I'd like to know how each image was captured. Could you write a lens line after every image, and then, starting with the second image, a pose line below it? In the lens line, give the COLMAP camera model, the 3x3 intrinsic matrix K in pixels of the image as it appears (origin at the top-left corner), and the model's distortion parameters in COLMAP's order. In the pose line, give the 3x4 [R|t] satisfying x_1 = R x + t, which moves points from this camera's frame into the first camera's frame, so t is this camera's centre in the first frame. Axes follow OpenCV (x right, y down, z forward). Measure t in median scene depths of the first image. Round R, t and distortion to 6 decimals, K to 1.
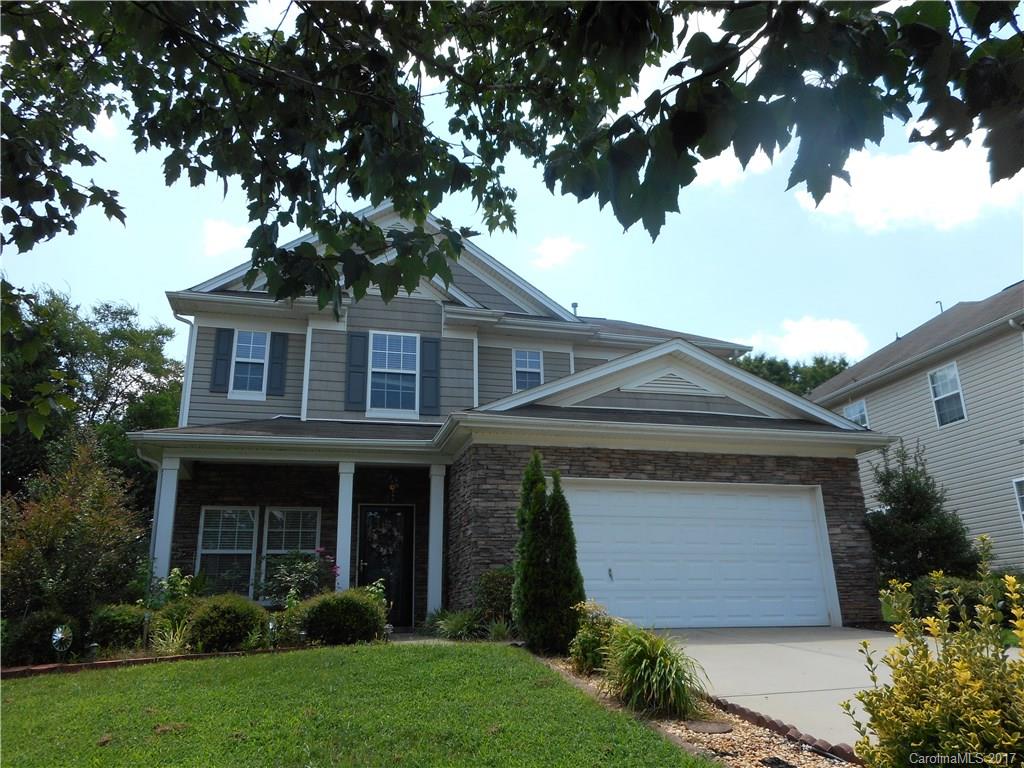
lens RADIAL K [[767.0, 0, 510.7], [0, 767.0, 381.1], [0, 0, 1]] dist [0.012764, -0.000061]
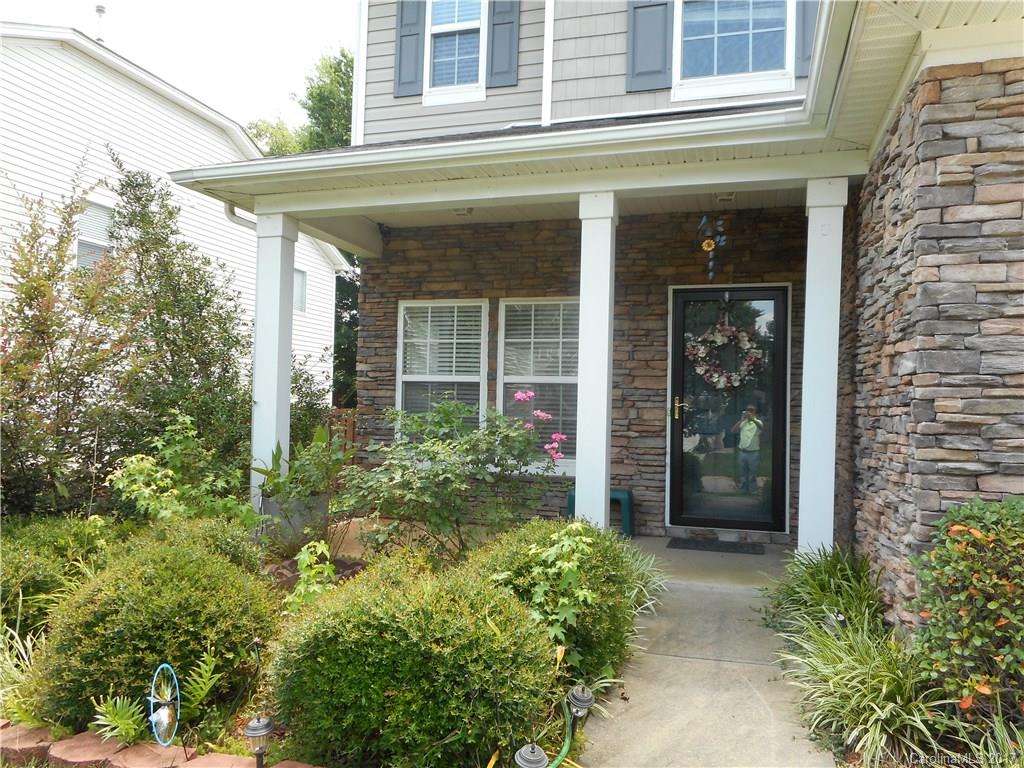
lens RADIAL K [[767.0, 0, 502.2], [0, 767.0, 382.1], [0, 0, 1]] dist [0.012764, -0.000061]
pose [[0.841407, 0.026404, -0.539756, -0.019346], [0.125936, 0.961725, 0.243363, 0.089245], [0.525523, -0.272742, 0.805877, 0.551947]]
